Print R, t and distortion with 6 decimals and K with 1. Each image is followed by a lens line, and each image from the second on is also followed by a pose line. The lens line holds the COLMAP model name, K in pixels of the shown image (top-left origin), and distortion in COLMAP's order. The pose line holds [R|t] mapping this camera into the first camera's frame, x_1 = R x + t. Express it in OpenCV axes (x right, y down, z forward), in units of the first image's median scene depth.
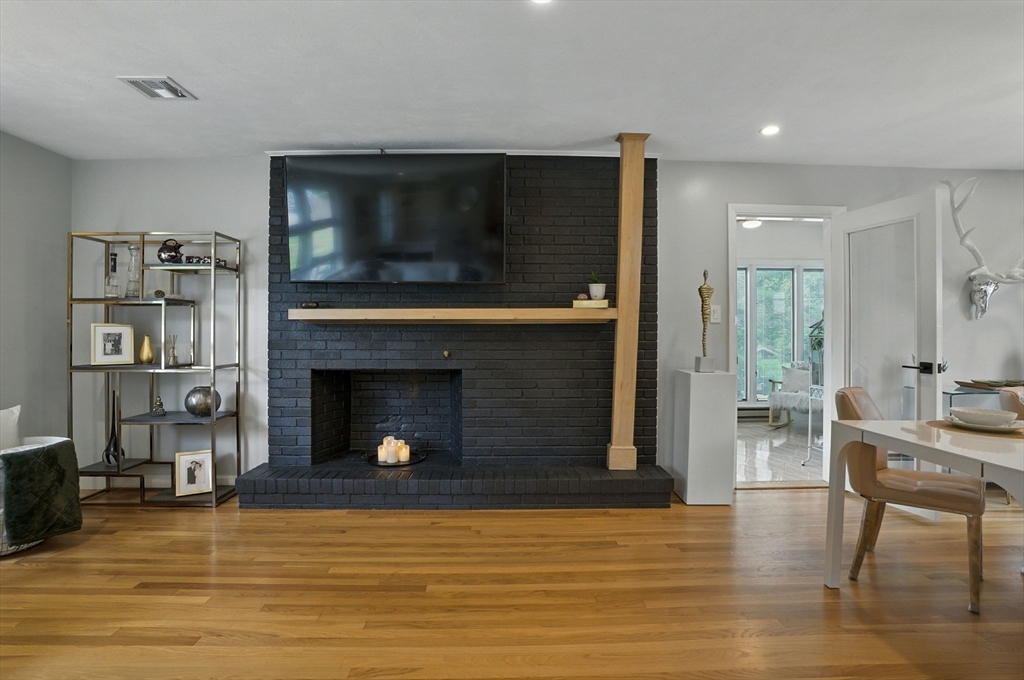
lens RADIAL K [[515.0, 0, 514.0], [0, 515.0, 328.4], [0, 0, 1]] dist [-0.049903, 0.022940]
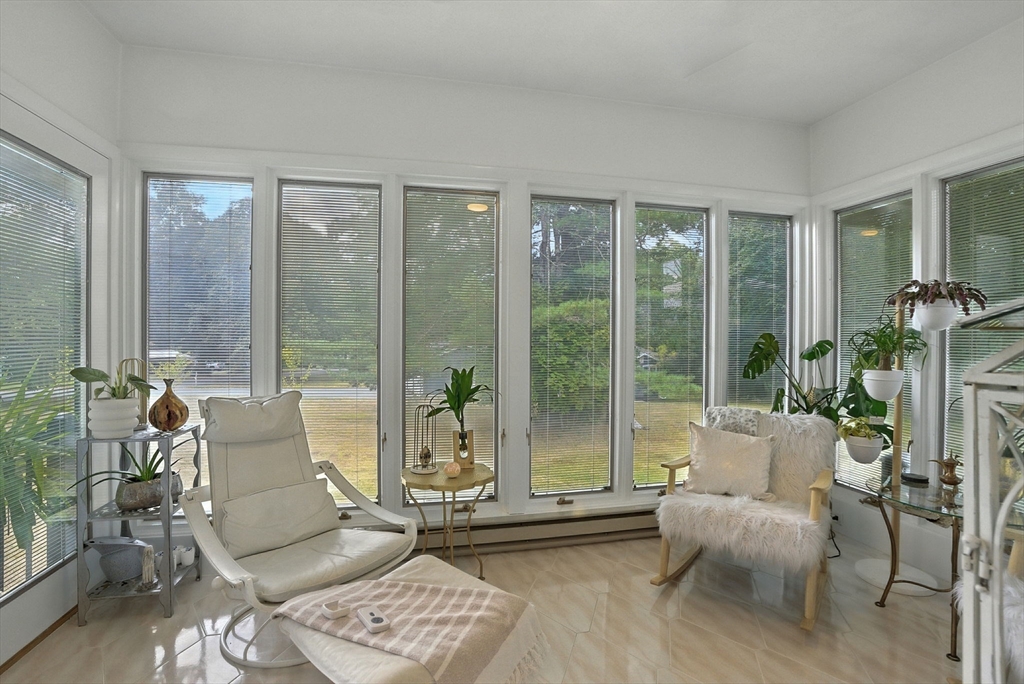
lens RADIAL K [[546.3, 0, 509.4], [0, 546.3, 338.3], [0, 0, 1]] dist [-0.066063, 0.028884]
pose [[0.976357, 0.006574, 0.216064, 0.582785], [-0.008575, 0.999929, 0.008324, 0.002388], [-0.215993, -0.009980, 0.976344, 1.222622]]
